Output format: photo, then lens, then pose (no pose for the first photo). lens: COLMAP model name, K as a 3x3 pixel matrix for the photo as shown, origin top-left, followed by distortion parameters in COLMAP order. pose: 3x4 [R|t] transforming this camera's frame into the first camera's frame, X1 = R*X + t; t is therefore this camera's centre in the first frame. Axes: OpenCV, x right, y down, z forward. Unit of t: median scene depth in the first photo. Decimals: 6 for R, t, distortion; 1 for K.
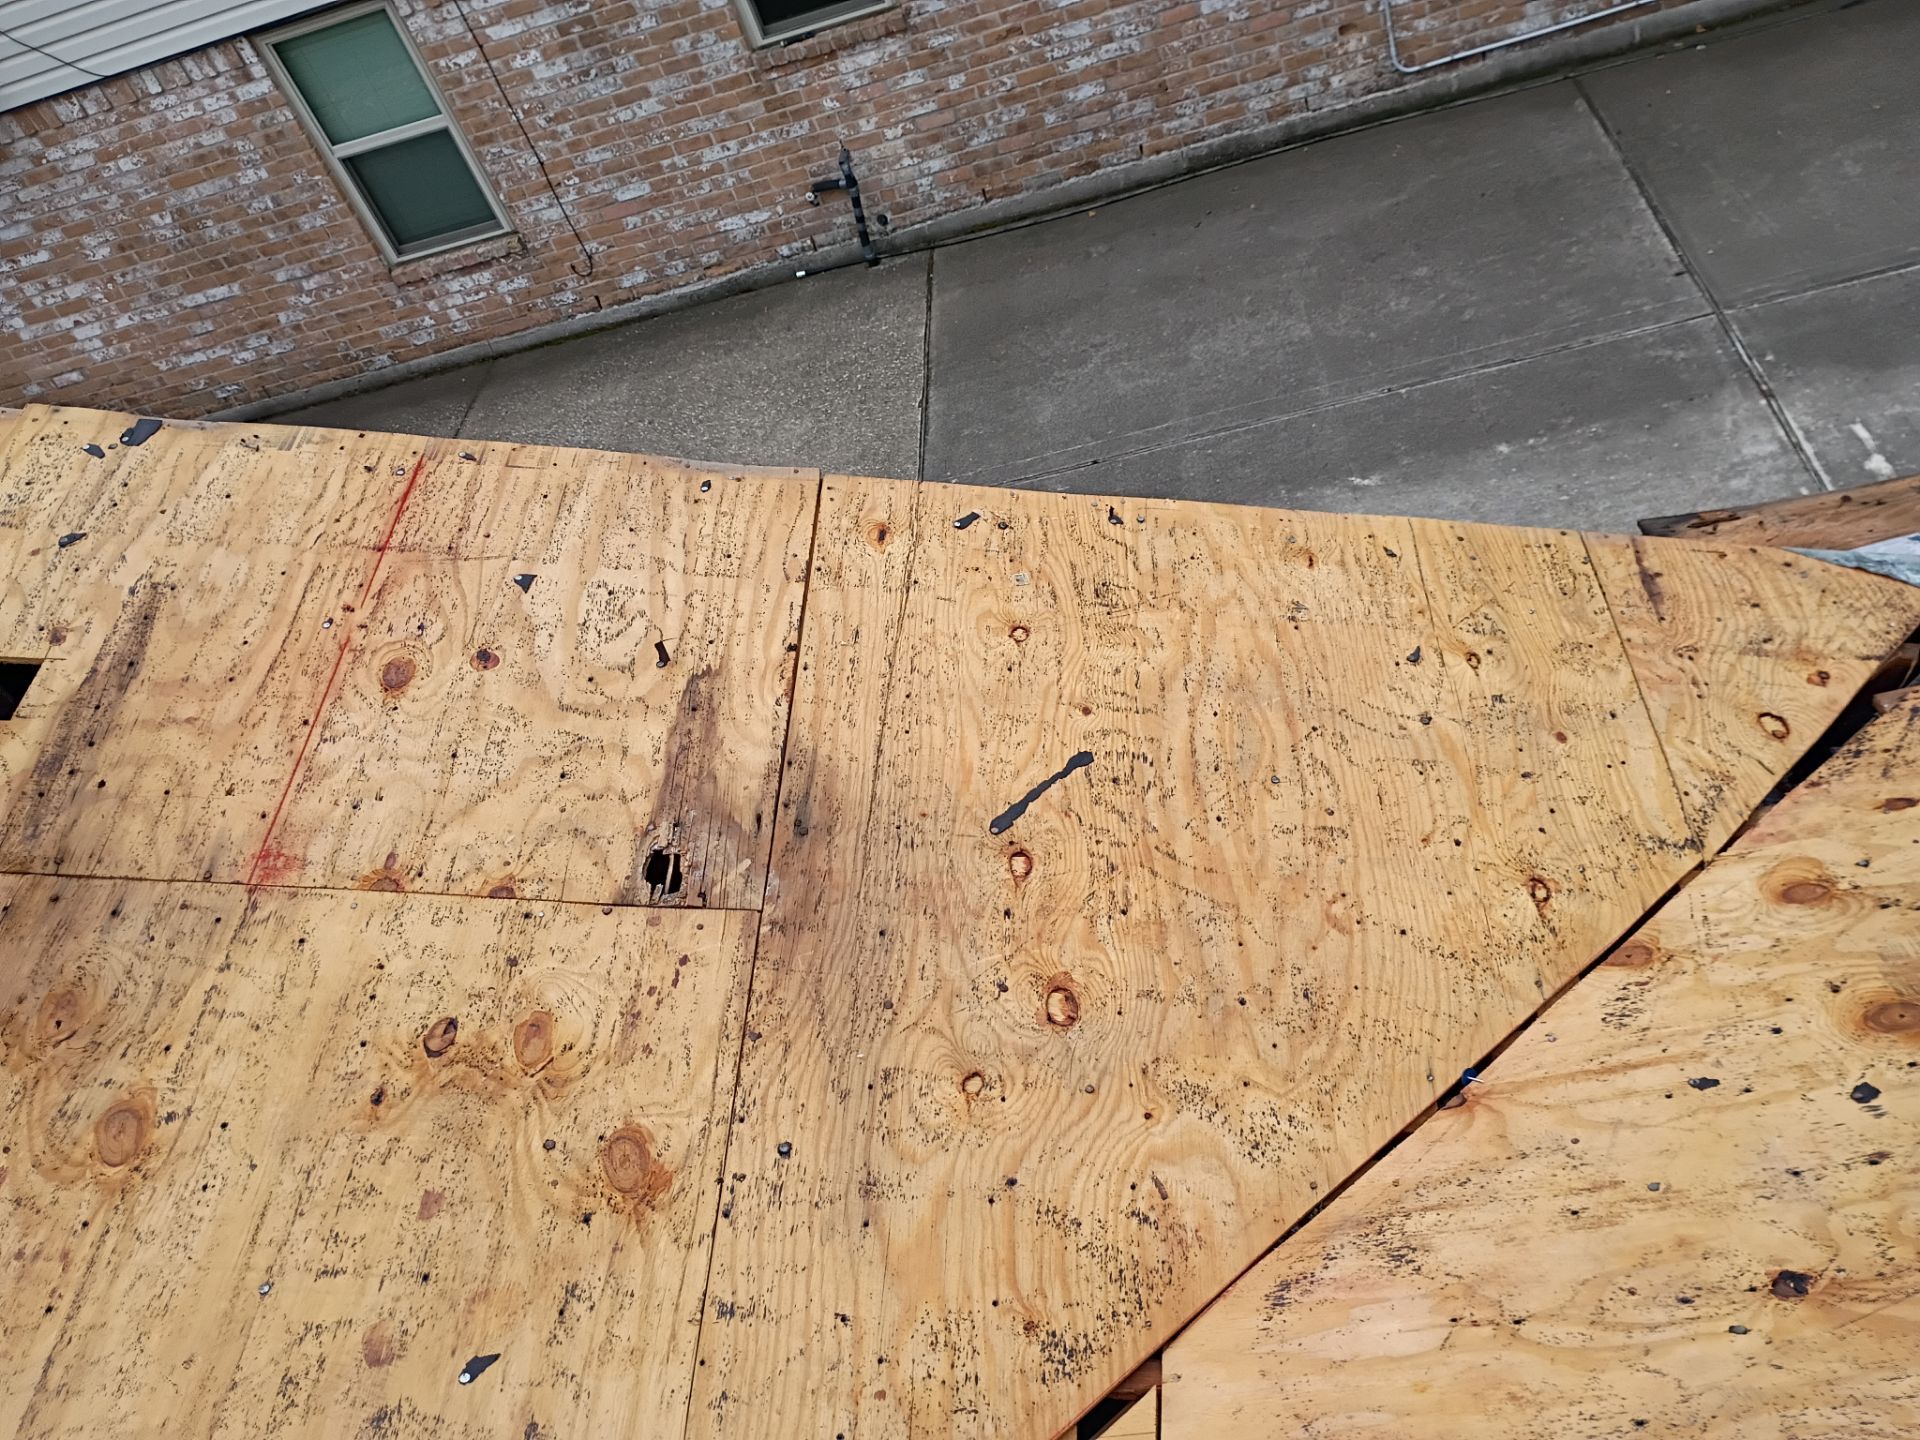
lens RADIAL K [[1630.2, 0, 988.6], [0, 1630.2, 717.5], [0, 0, 1]] dist [0.061950, -0.083197]
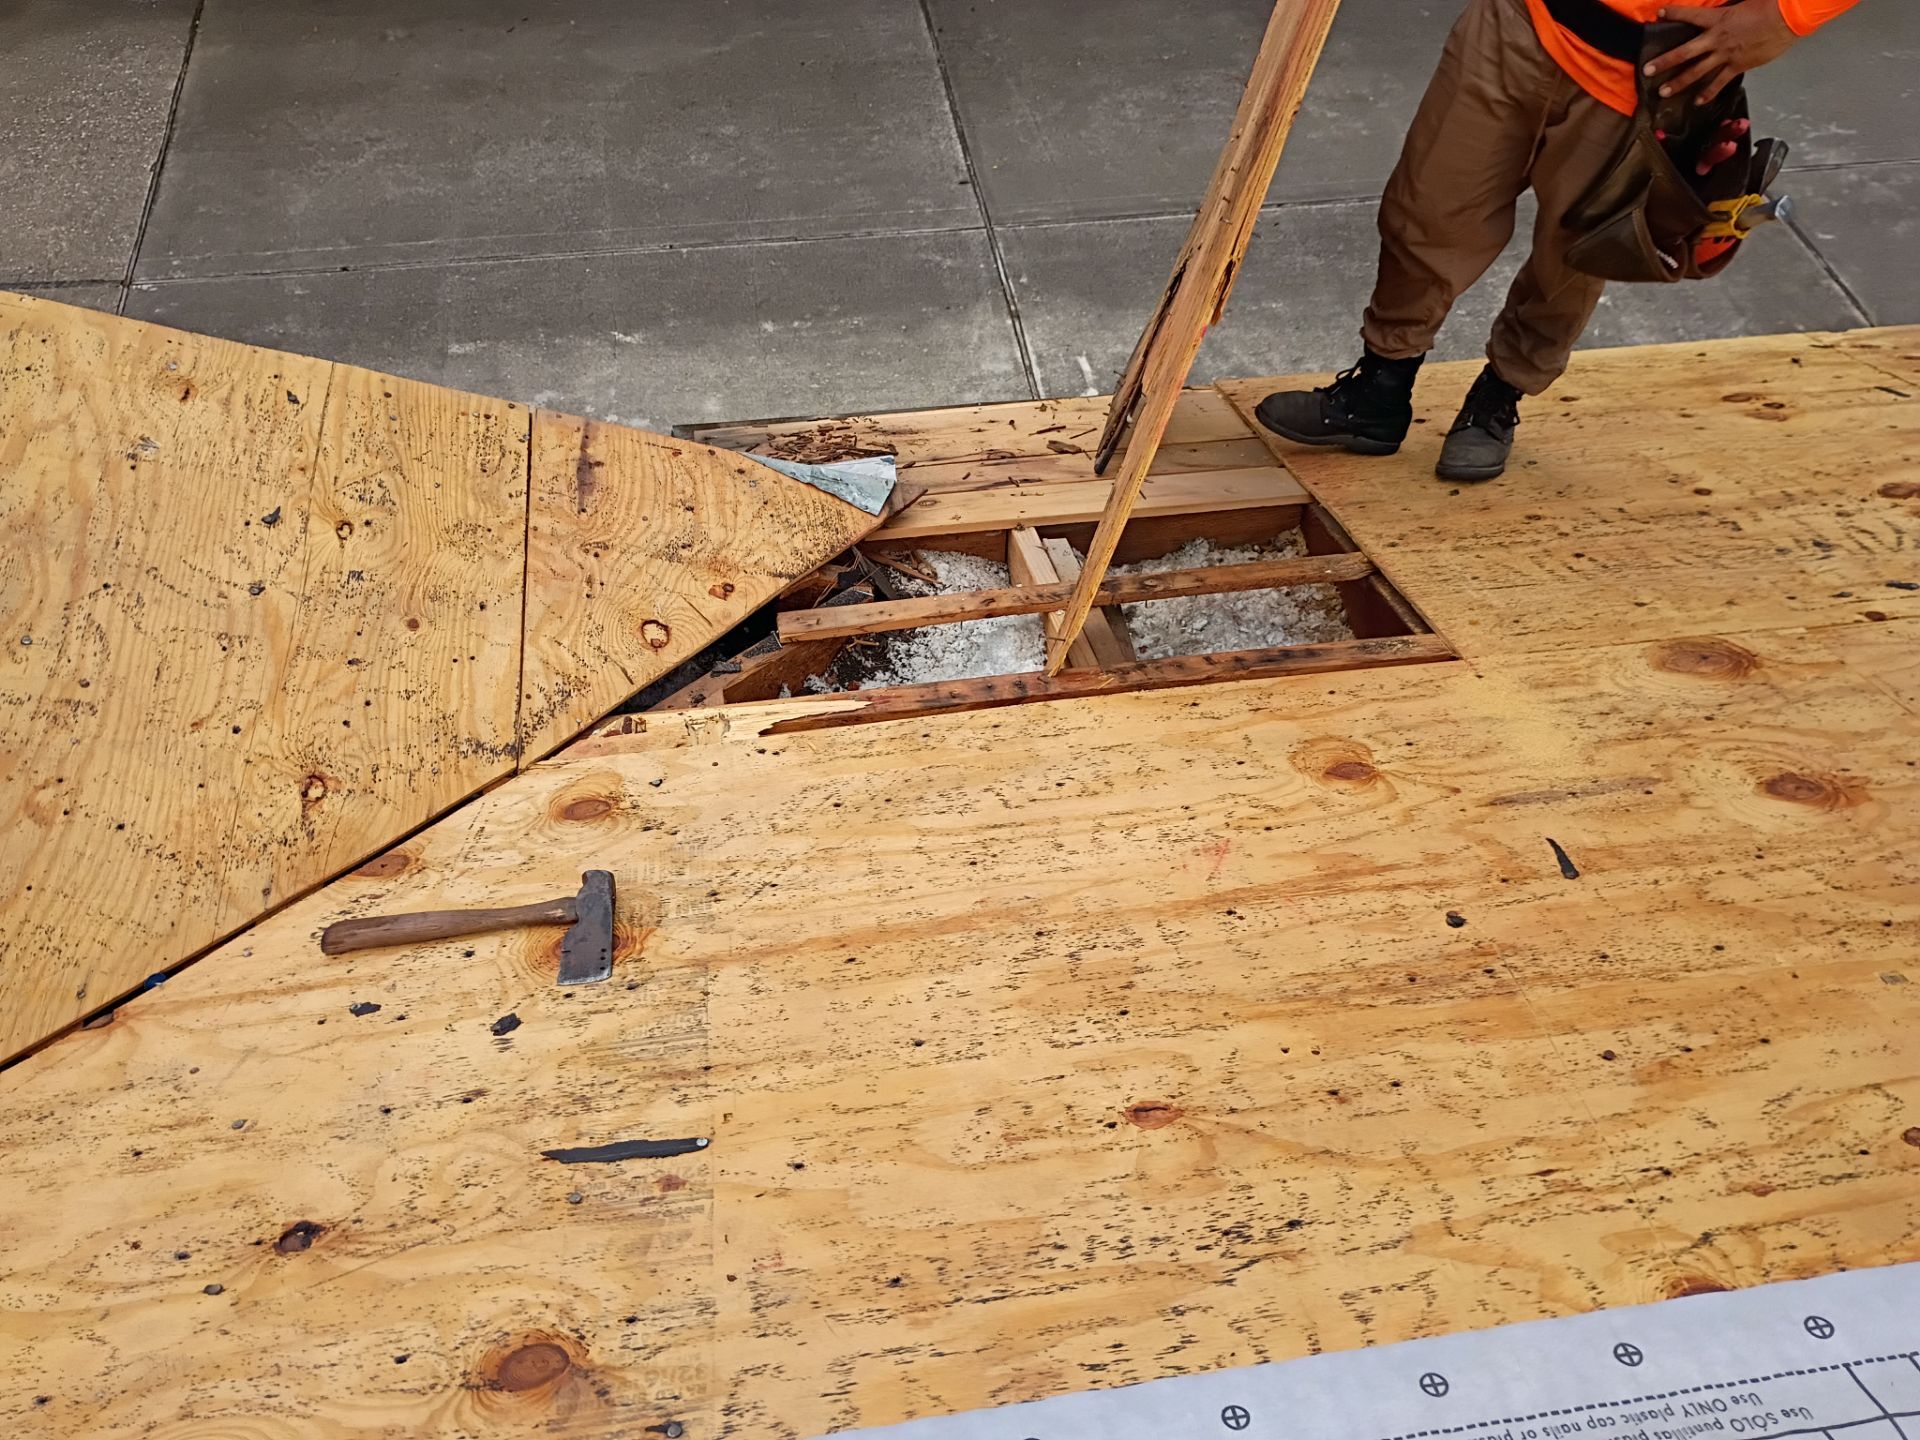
lens RADIAL K [[1537.4, 0, 1043.2], [0, 1537.4, 764.6], [0, 0, 1]] dist [0.046058, -0.049055]
pose [[0.941836, 0.066921, 0.329342, 0.422849], [-0.107801, 0.988348, 0.107456, -0.044274], [-0.318314, -0.136709, 0.938076, 0.056793]]
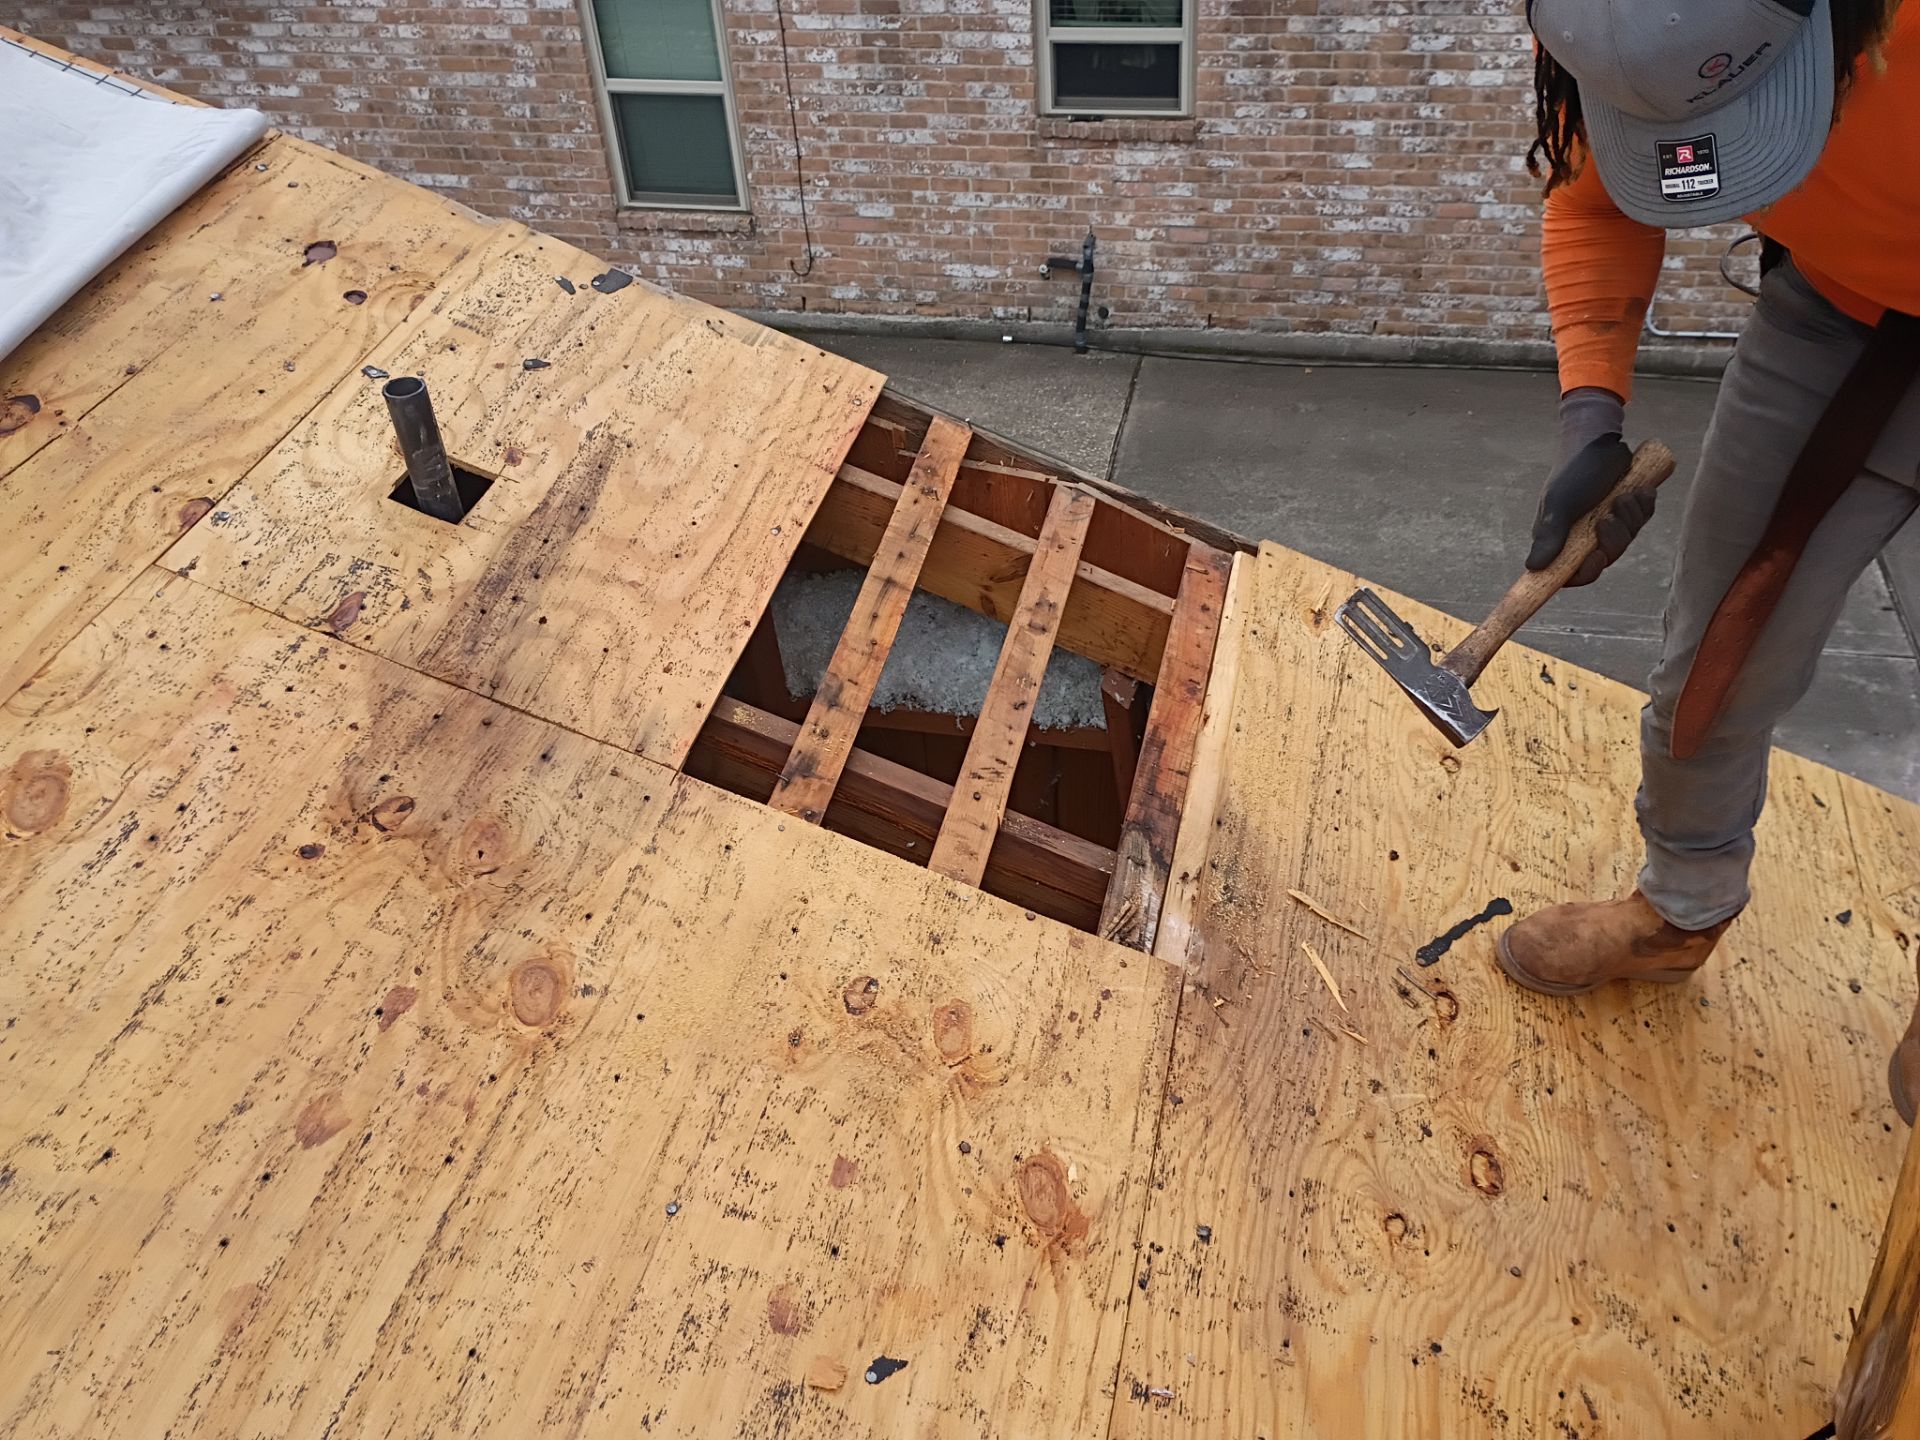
lens RADIAL K [[1606.9, 0, 885.2], [0, 1606.9, 744.0], [0, 0, 1]] dist [0.044336, -0.048017]
pose [[0.951698, 0.307012, -0.003896, -0.310045], [-0.306911, 0.950869, -0.040670, 0.080319], [-0.008781, 0.039902, 0.999165, 0.080654]]
